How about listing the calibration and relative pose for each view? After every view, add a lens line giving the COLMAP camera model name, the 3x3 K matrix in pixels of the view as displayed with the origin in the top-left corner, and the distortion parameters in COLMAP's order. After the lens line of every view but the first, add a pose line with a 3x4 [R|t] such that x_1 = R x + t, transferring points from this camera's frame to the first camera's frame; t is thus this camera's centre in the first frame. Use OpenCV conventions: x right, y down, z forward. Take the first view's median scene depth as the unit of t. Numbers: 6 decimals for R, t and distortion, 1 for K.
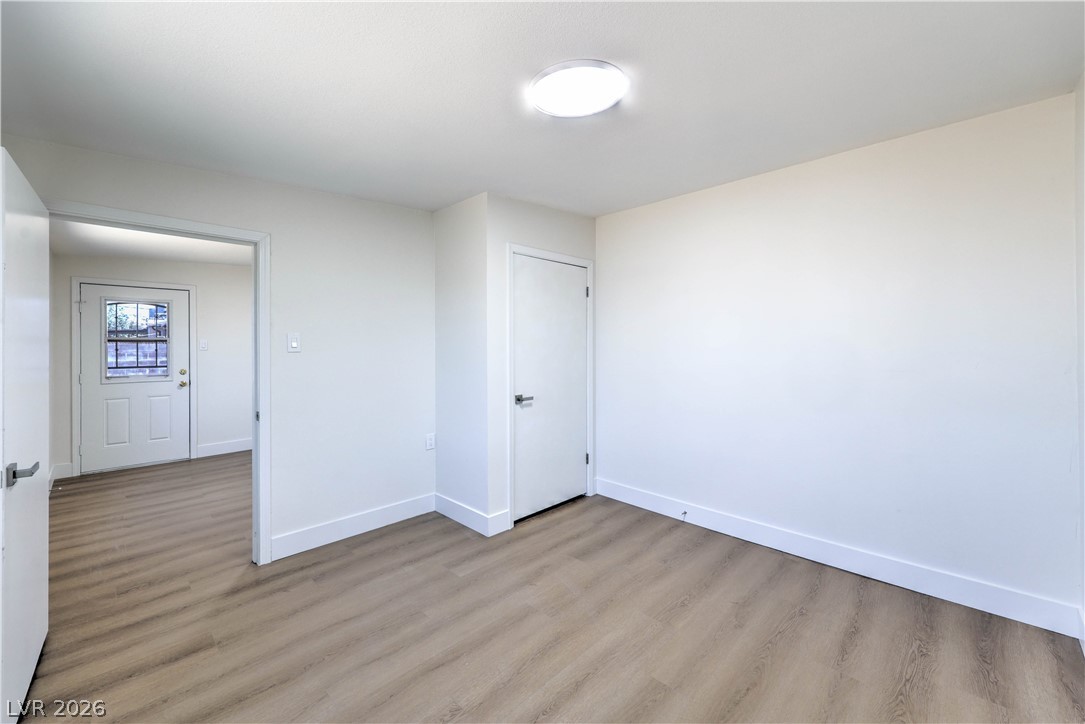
lens RADIAL K [[436.1, 0, 538.7], [0, 436.1, 352.4], [0, 0, 1]] dist [0.002840, 0.000208]
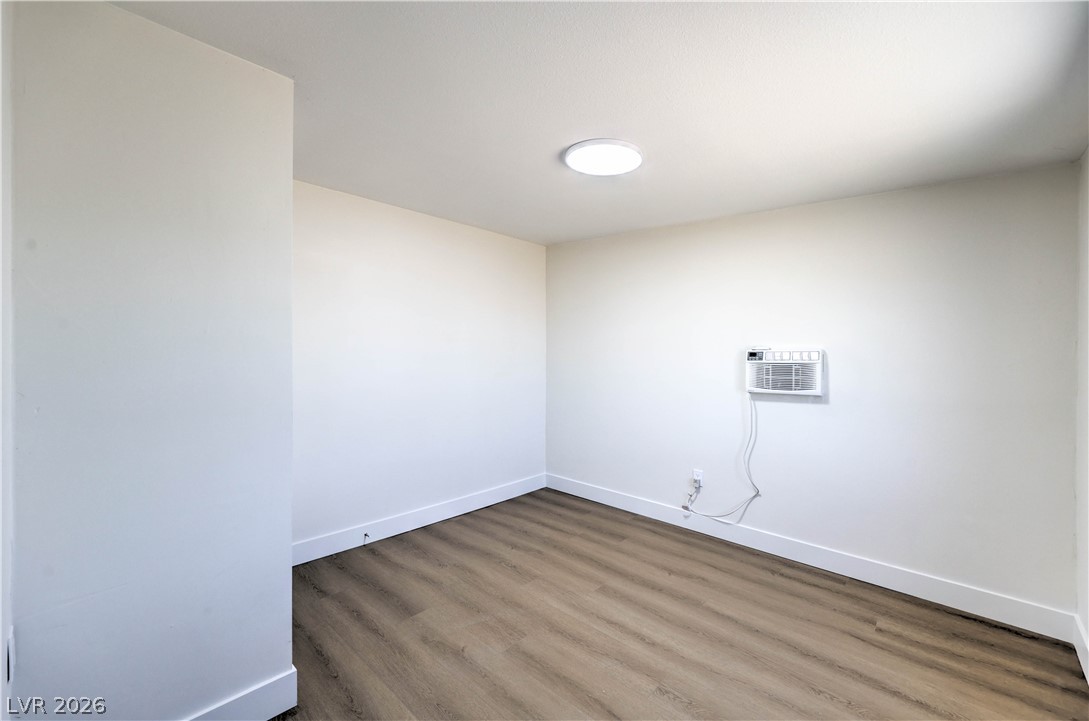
lens RADIAL K [[437.7, 0, 544.1], [0, 437.7, 357.1], [0, 0, 1]] dist [0.002840, 0.000208]
pose [[-0.032497, 0.001814, 0.999470, -0.849612], [0.009094, 0.999957, -0.001520, -0.016414], [-0.999430, 0.009040, -0.032512, 0.873318]]
